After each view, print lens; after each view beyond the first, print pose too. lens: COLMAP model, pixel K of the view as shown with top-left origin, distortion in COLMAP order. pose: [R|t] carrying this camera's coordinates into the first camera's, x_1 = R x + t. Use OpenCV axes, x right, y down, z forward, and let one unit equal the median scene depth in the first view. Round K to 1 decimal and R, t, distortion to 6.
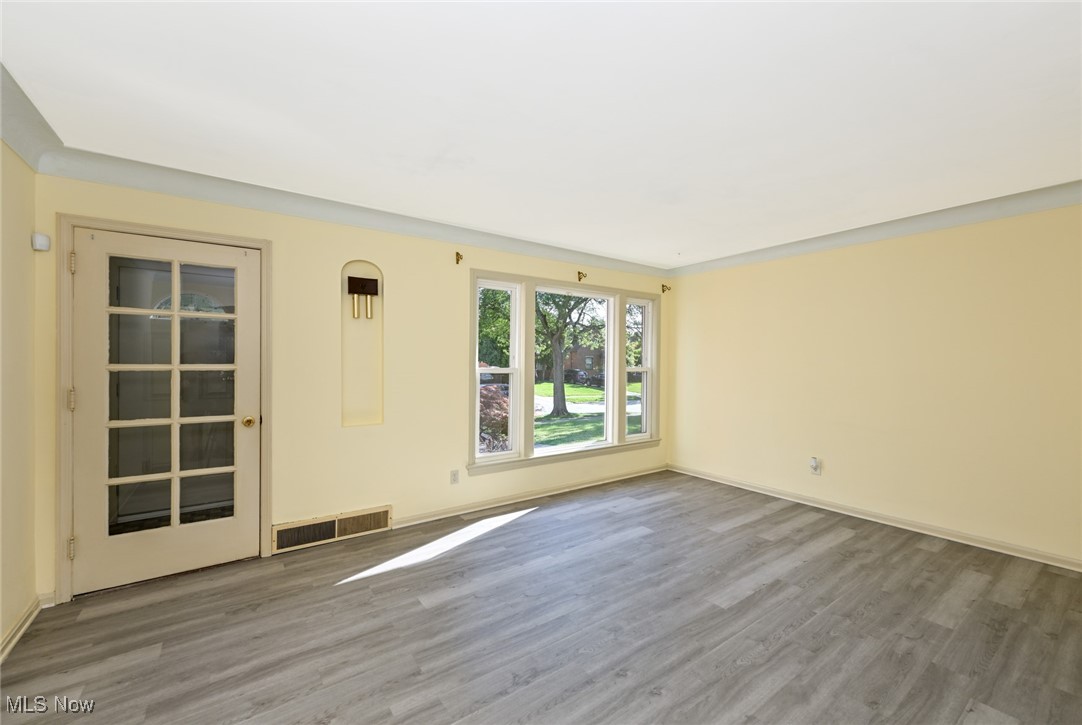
lens RADIAL K [[433.2, 0, 545.9], [0, 433.2, 365.2], [0, 0, 1]] dist [-0.001107, -0.000412]
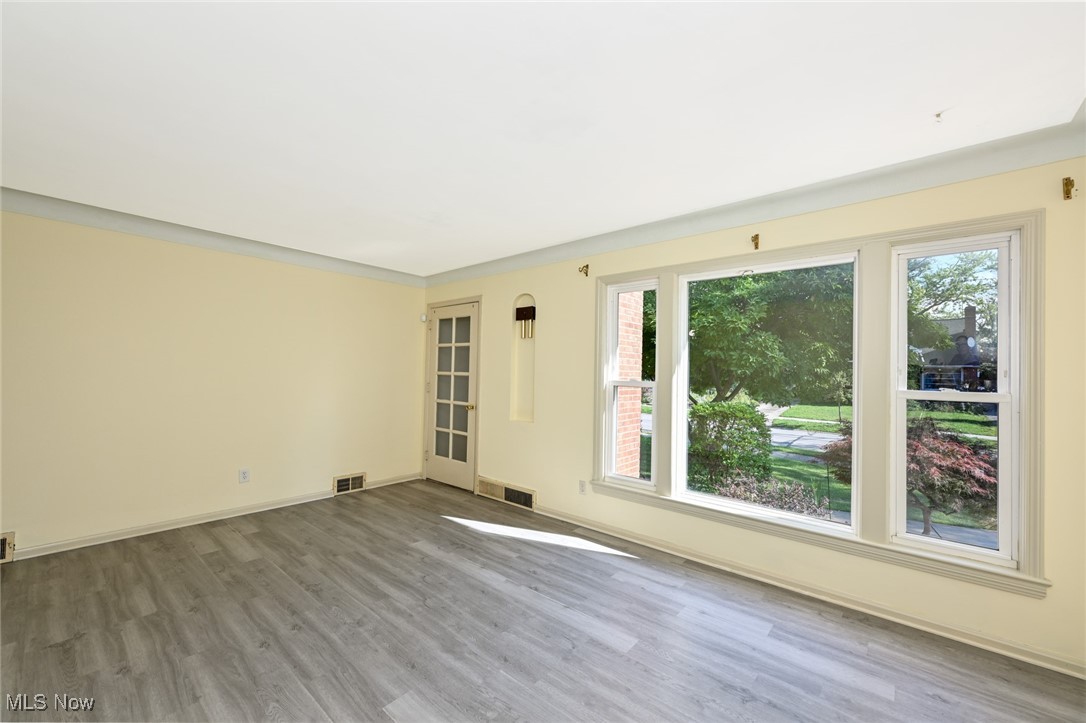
lens RADIAL K [[434.8, 0, 554.5], [0, 434.8, 360.0], [0, 0, 1]] dist [-0.001107, -0.000412]
pose [[0.244742, -0.025393, -0.969256, 0.981990], [-0.027676, 0.999067, -0.033162, -0.002382], [0.969193, 0.034942, 0.243811, 0.882414]]
